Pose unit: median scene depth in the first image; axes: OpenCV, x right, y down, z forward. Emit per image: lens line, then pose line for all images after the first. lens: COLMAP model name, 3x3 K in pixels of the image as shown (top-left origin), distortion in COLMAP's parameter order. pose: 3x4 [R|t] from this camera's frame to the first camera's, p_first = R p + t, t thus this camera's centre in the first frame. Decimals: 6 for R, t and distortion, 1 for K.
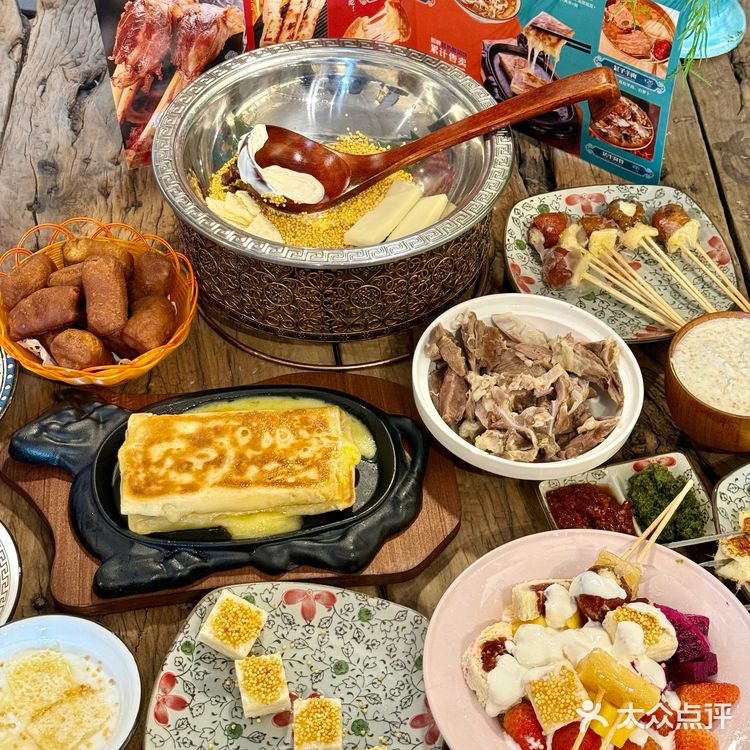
lens RADIAL K [[1425.2, 0, 387.2], [0, 1425.2, 384.7], [0, 0, 1]] dist [0.126109, 0.102049]
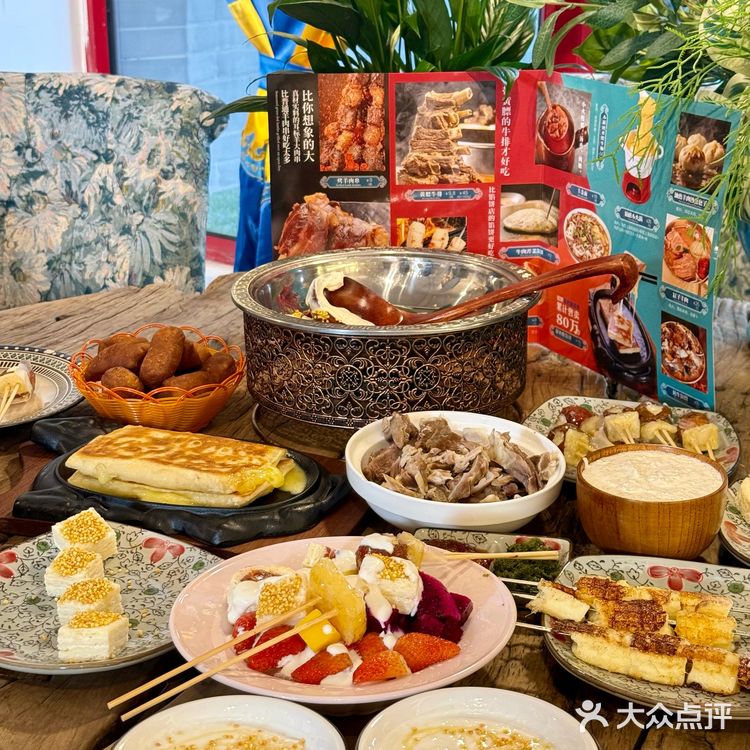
lens RADIAL K [[1423.8, 0, 373.1], [0, 1423.8, 383.3], [0, 0, 1]] dist [0.162621, -0.101393]
pose [[0.895374, 0.133979, -0.424682, 0.490337], [-0.315859, 0.863326, -0.393576, 0.386372], [0.313908, 0.486537, 0.815318, 0.094060]]
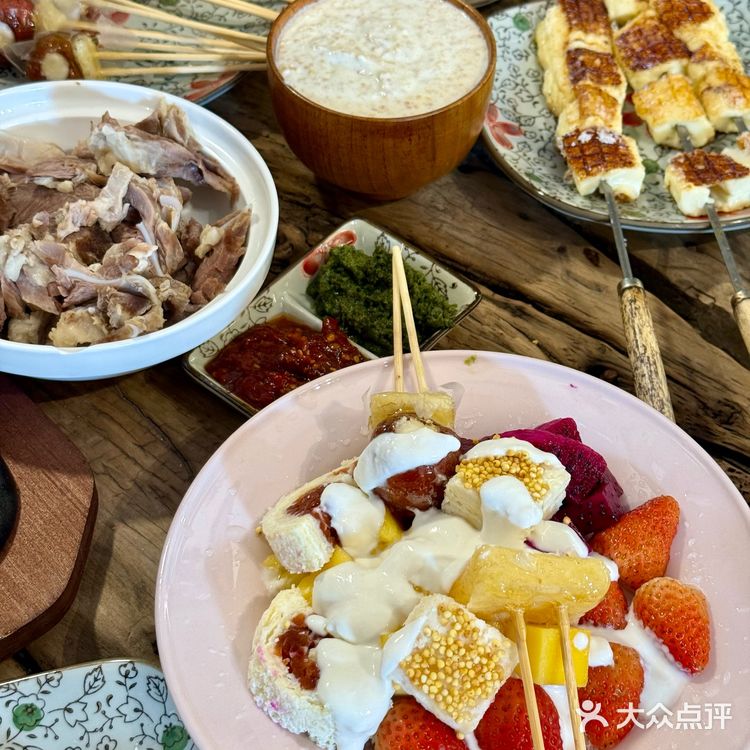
lens RADIAL K [[1423.8, 0, 373.1], [0, 1423.8, 383.3], [0, 0, 1]] dist [0.162621, -0.101393]
pose [[0.824488, -0.433301, 0.363964, -0.046055], [0.417262, 0.899980, 0.126209, 0.035847], [-0.382247, 0.047810, 0.922822, 0.424910]]
